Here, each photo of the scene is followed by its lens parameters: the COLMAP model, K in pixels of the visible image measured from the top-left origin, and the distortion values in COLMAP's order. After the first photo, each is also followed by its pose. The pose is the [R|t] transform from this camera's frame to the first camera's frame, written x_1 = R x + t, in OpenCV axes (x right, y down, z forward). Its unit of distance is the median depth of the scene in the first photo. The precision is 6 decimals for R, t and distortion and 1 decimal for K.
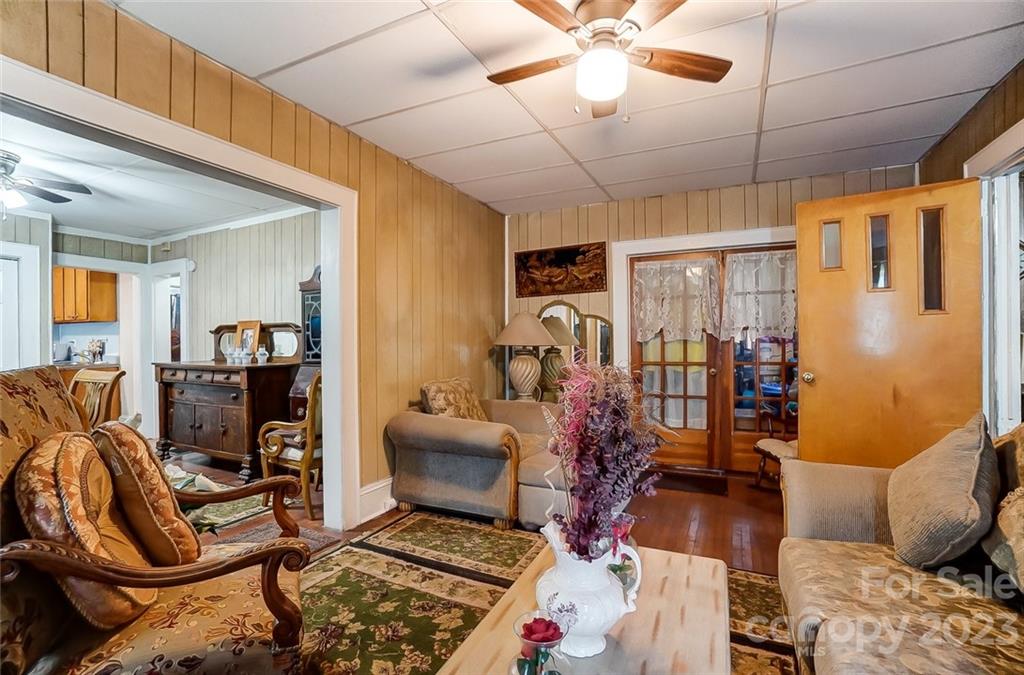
lens RADIAL K [[473.4, 0, 512.0], [0, 473.4, 337.5], [0, 0, 1]] dist [-0.044188, 0.001025]
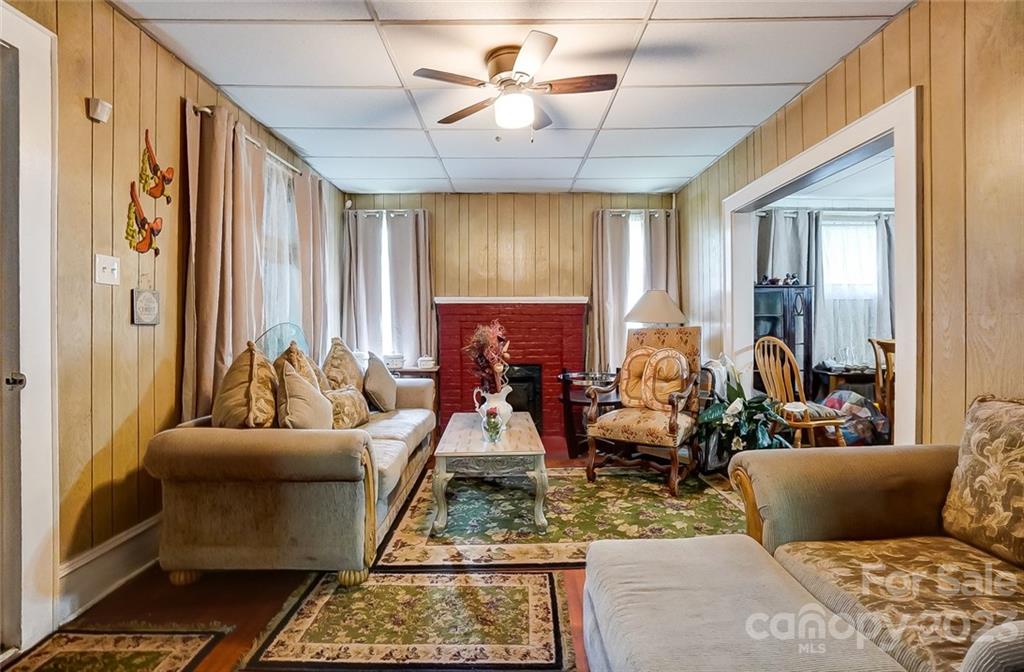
lens RADIAL K [[473.4, 0, 512.0], [0, 473.4, 336.0], [0, 0, 1]] dist [-0.044188, 0.001025]
pose [[-0.894797, 0.015377, -0.446209, 0.602159], [0.003097, 0.999596, 0.028236, 0.027369], [0.446463, 0.023884, -0.894483, 1.659832]]
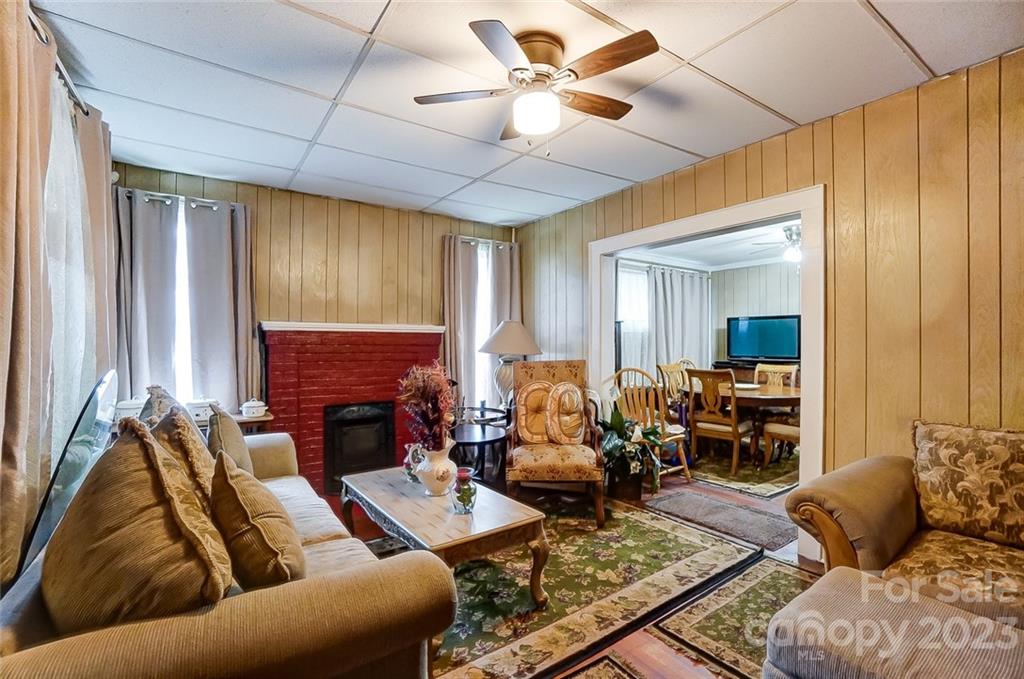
lens RADIAL K [[456.1, 0, 508.5], [0, 456.1, 348.3], [0, 0, 1]] dist [-0.062334, 0.018761]
pose [[-0.494494, 0.010437, -0.869118, 0.860432], [-0.003219, 0.999899, 0.013839, -0.017755], [0.869175, 0.009641, -0.494410, 1.125068]]
